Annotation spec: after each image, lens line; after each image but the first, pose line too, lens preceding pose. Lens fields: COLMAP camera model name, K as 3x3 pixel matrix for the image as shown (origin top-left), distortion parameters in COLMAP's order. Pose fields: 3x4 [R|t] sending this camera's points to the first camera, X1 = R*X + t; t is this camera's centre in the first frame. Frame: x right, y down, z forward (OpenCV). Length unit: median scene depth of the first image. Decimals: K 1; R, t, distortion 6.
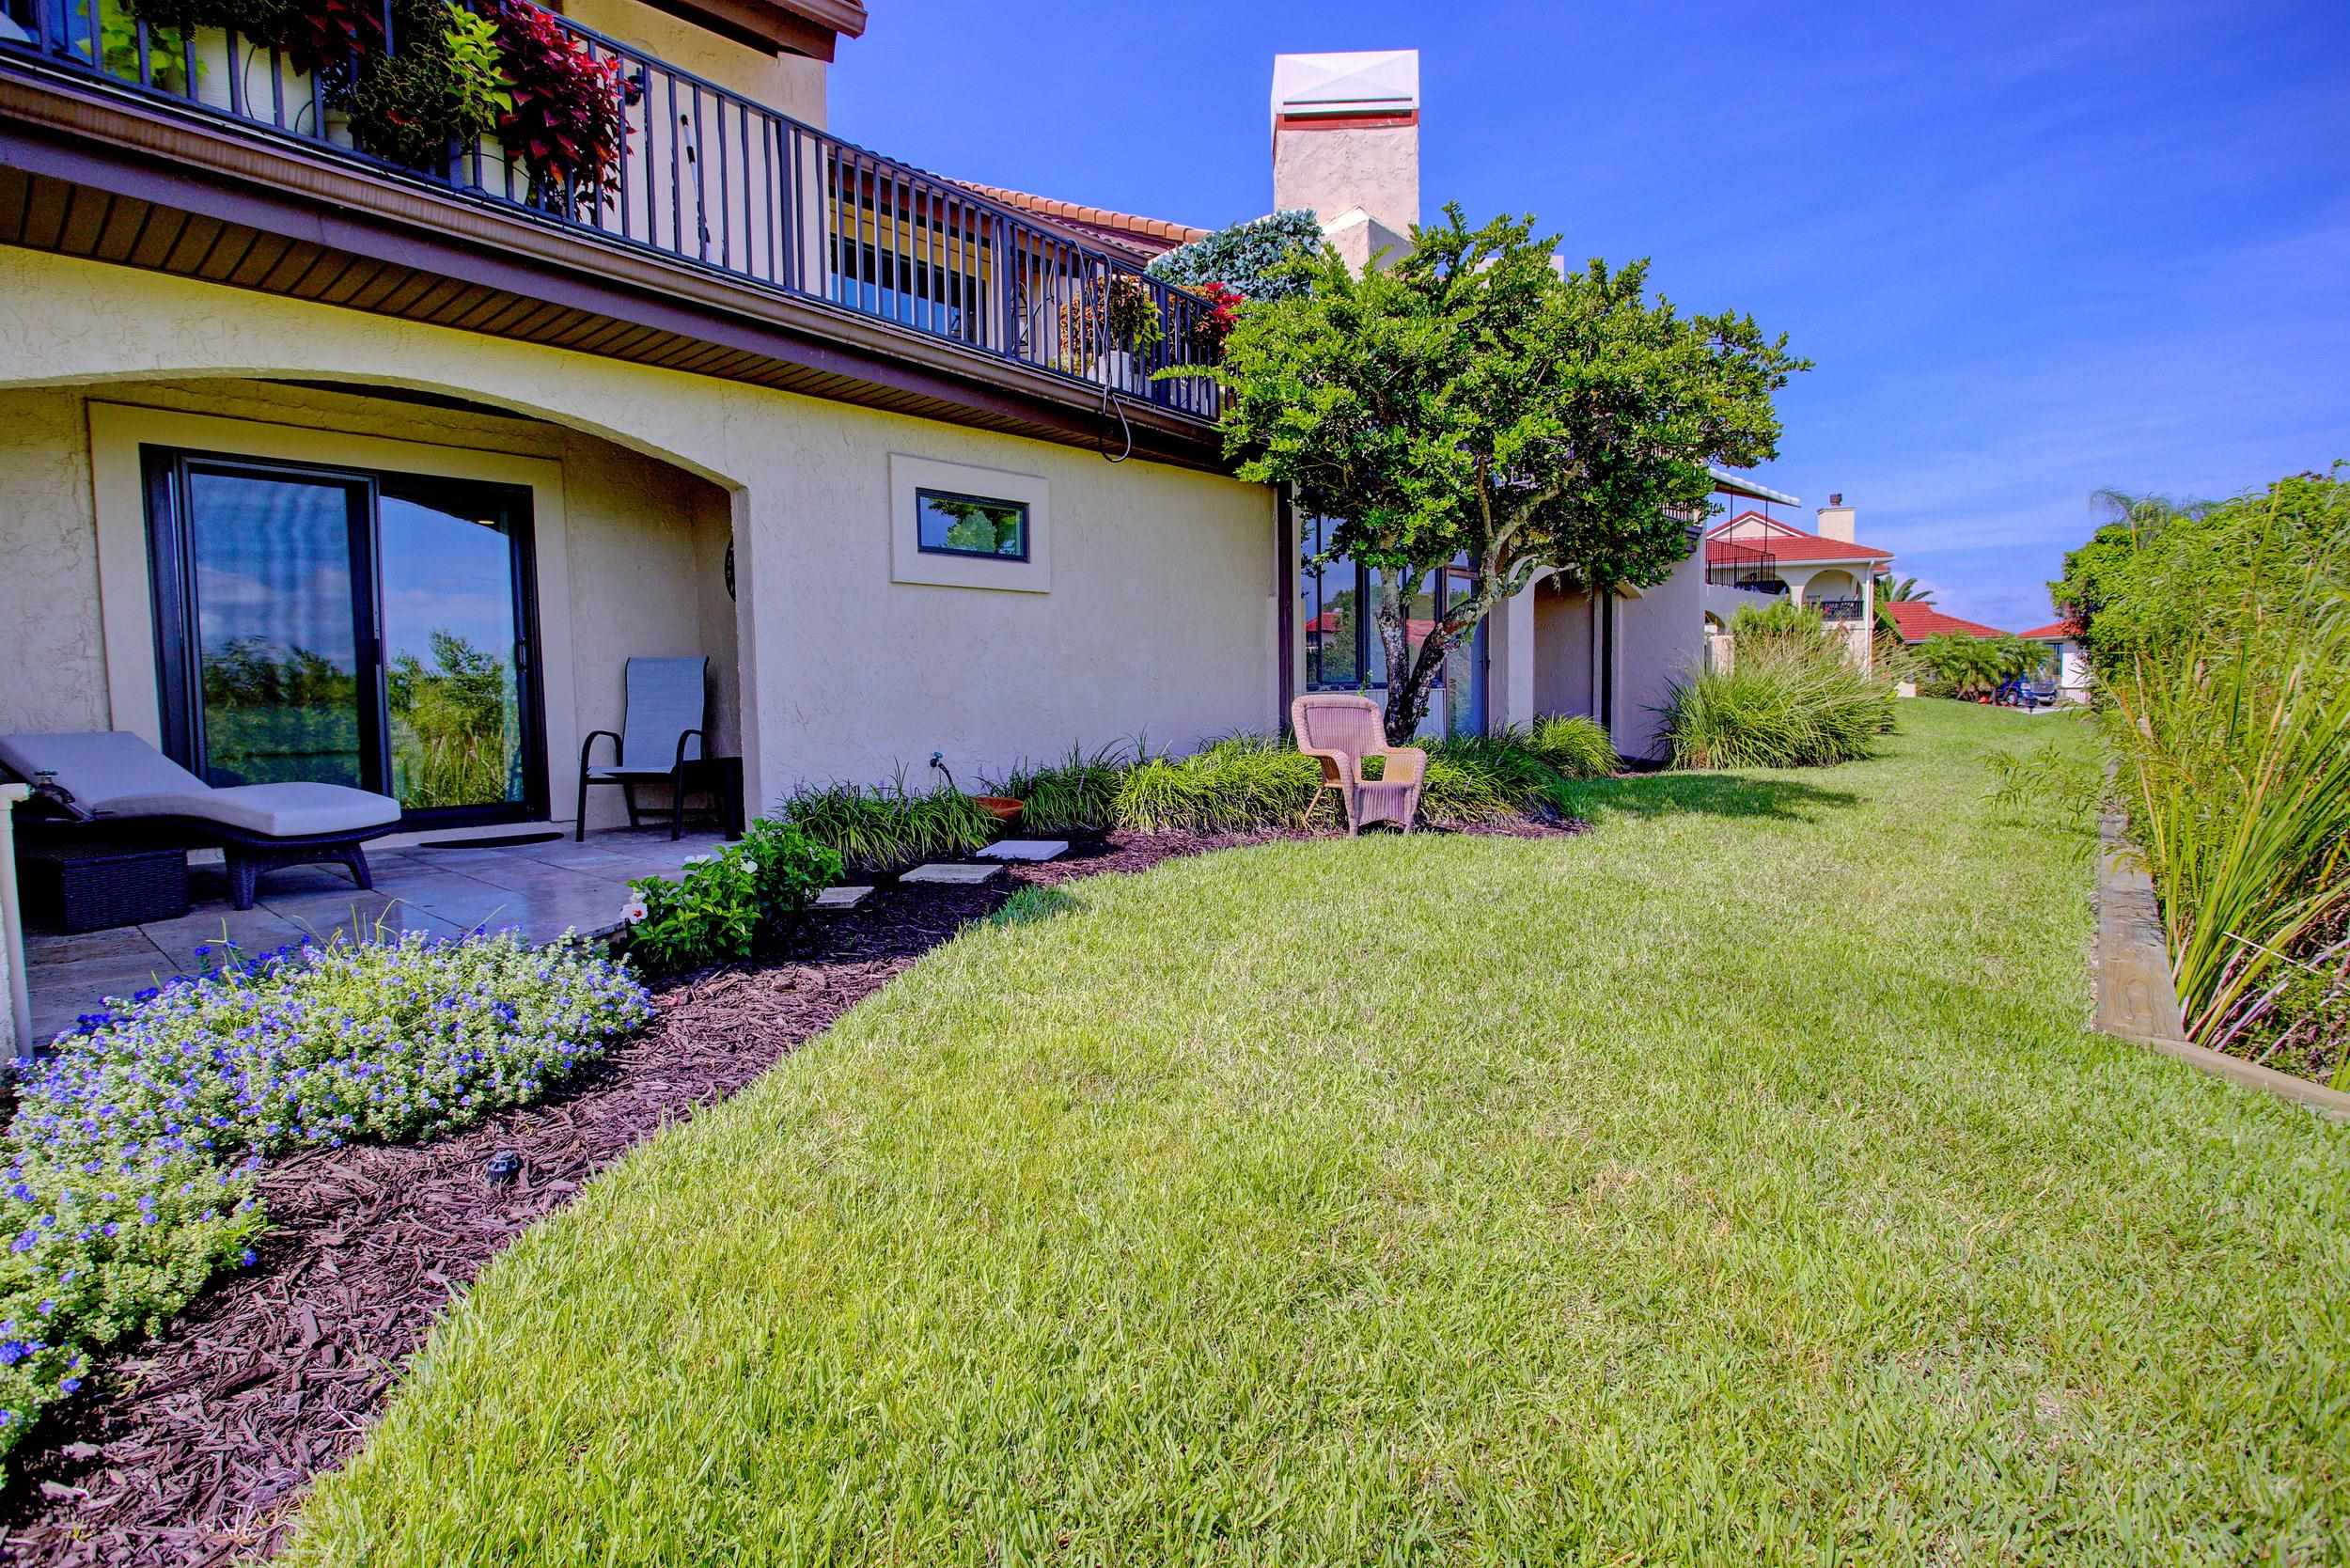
lens RADIAL K [[1100.8, 0, 1169.8], [0, 1100.8, 795.5], [0, 0, 1]] dist [-0.006951, -0.000302]
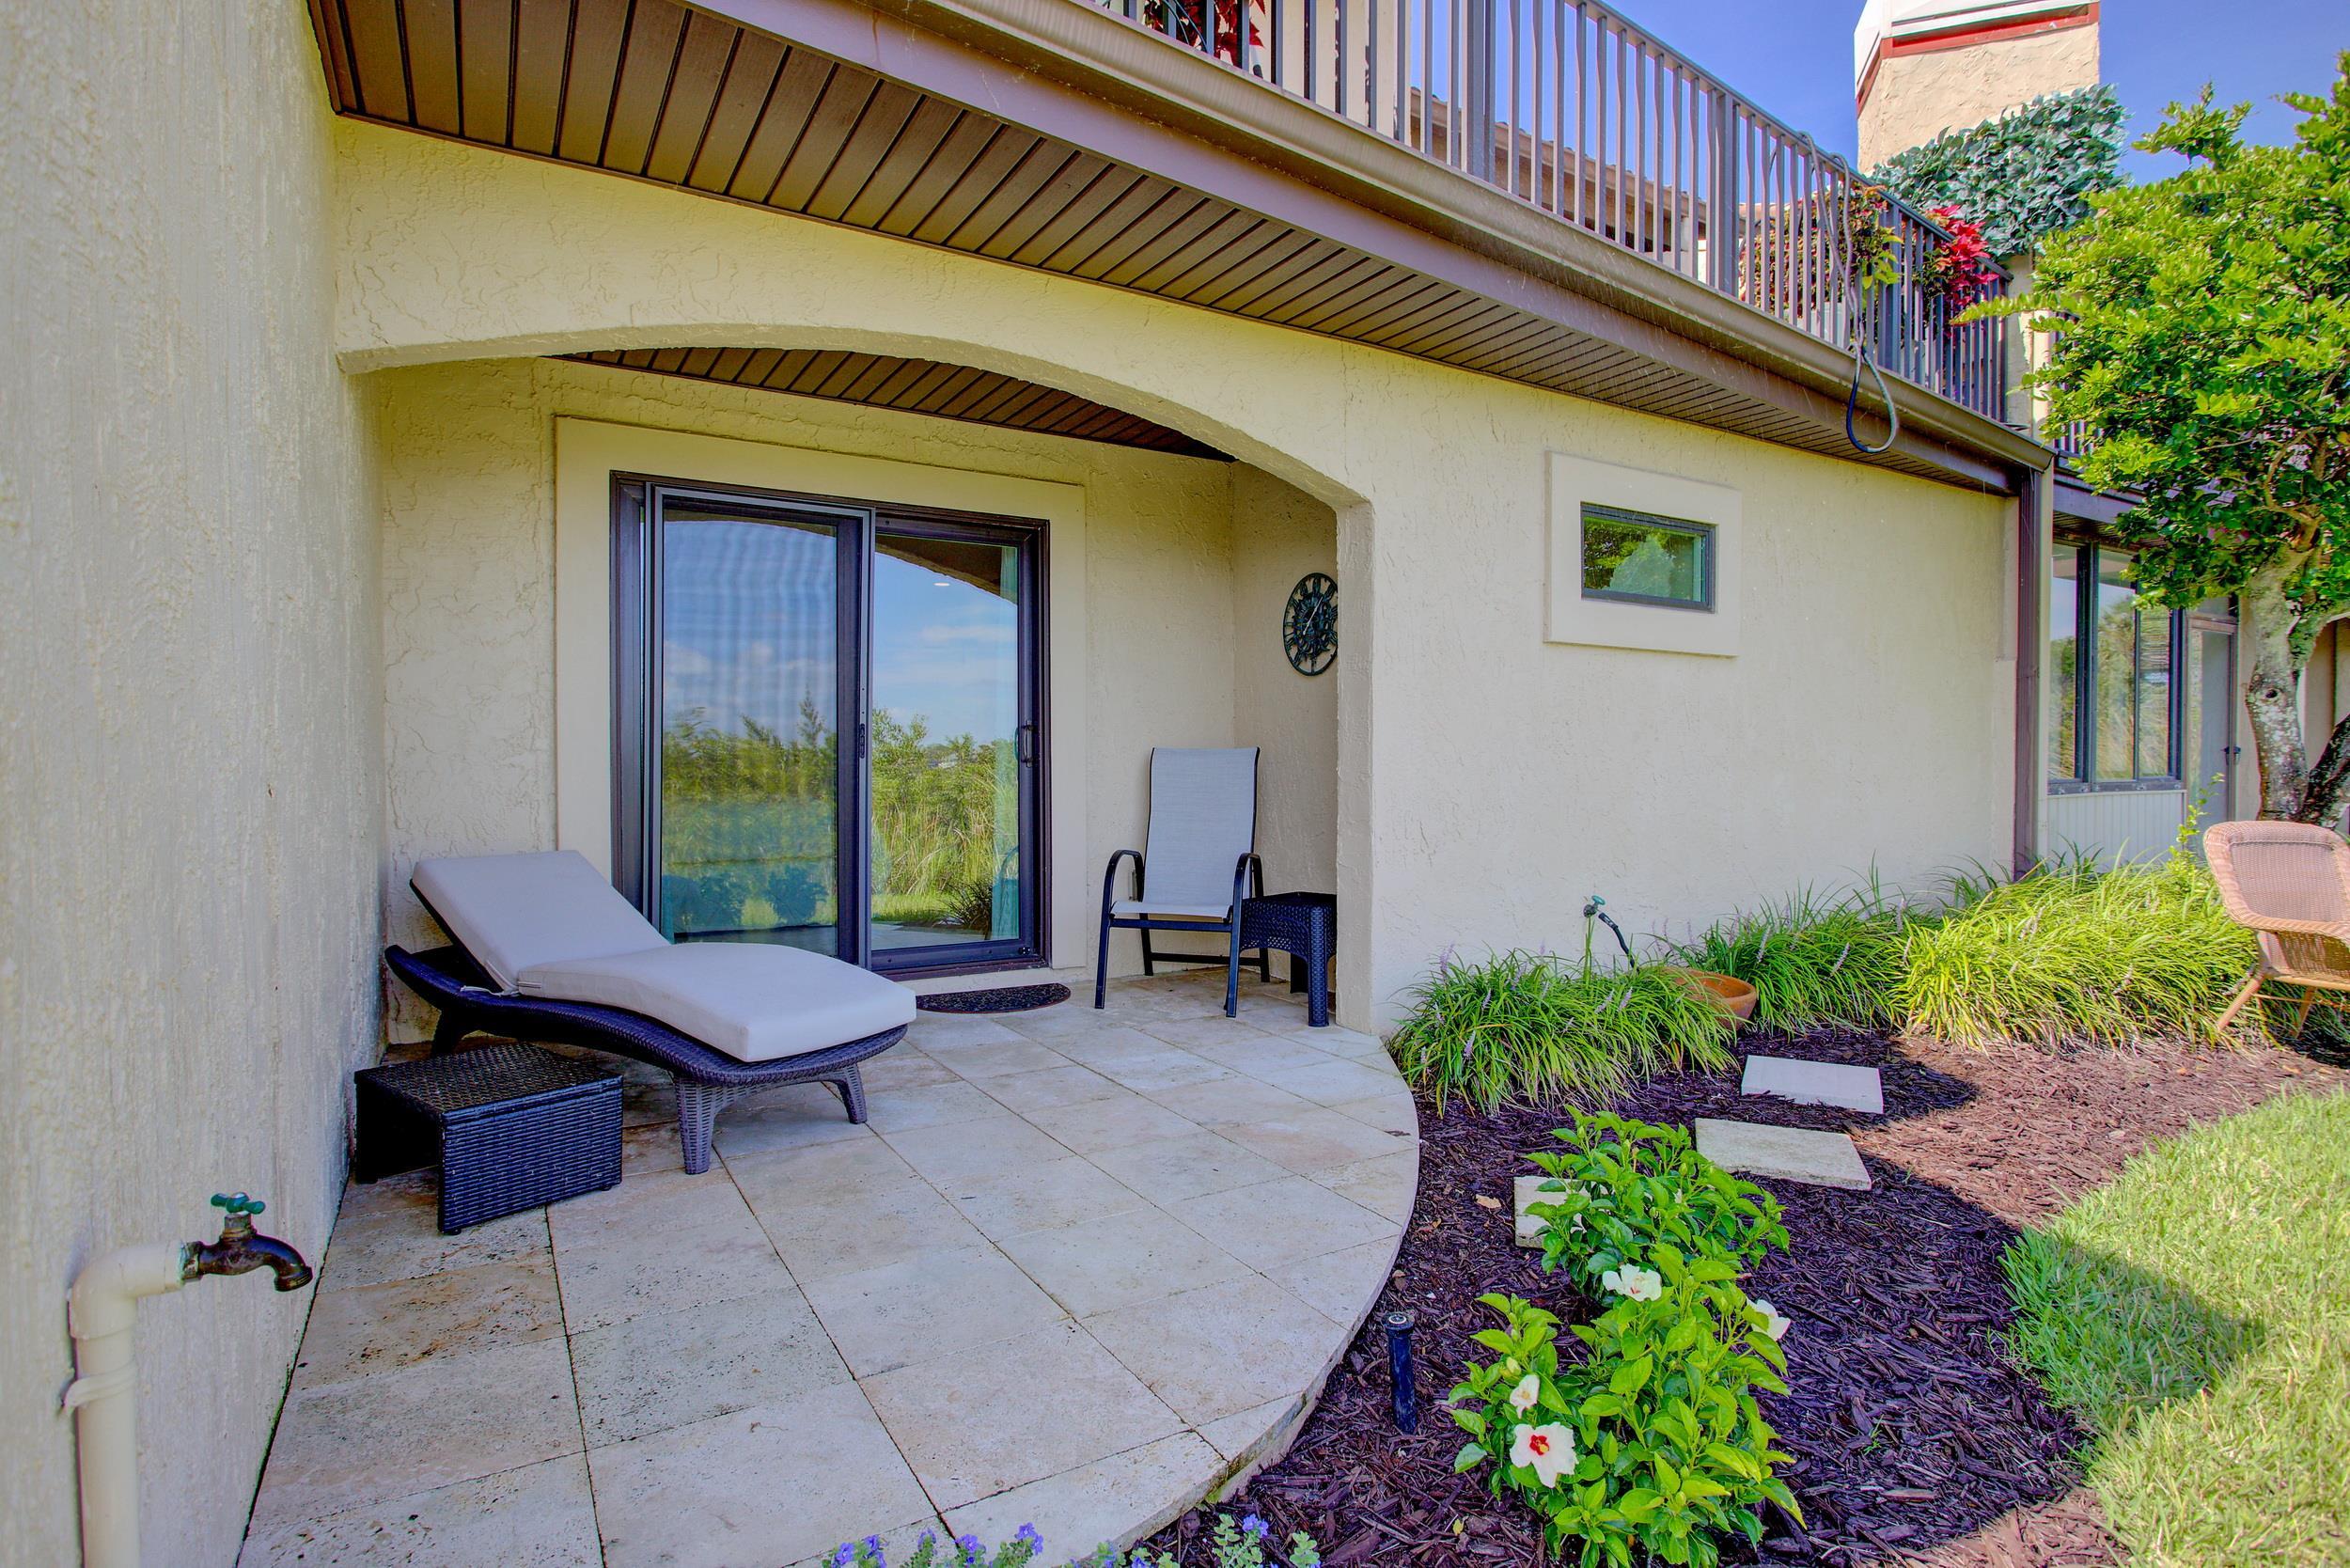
lens RADIAL K [[1026.3, 0, 1178.3], [0, 1026.3, 797.8], [0, 0, 1]] dist [-0.008253, 0.001178]
pose [[0.966836, 0.023432, -0.254321, -0.325547], [-0.036028, 0.998338, -0.044983, -0.067006], [0.252844, 0.052654, 0.966073, 0.369079]]
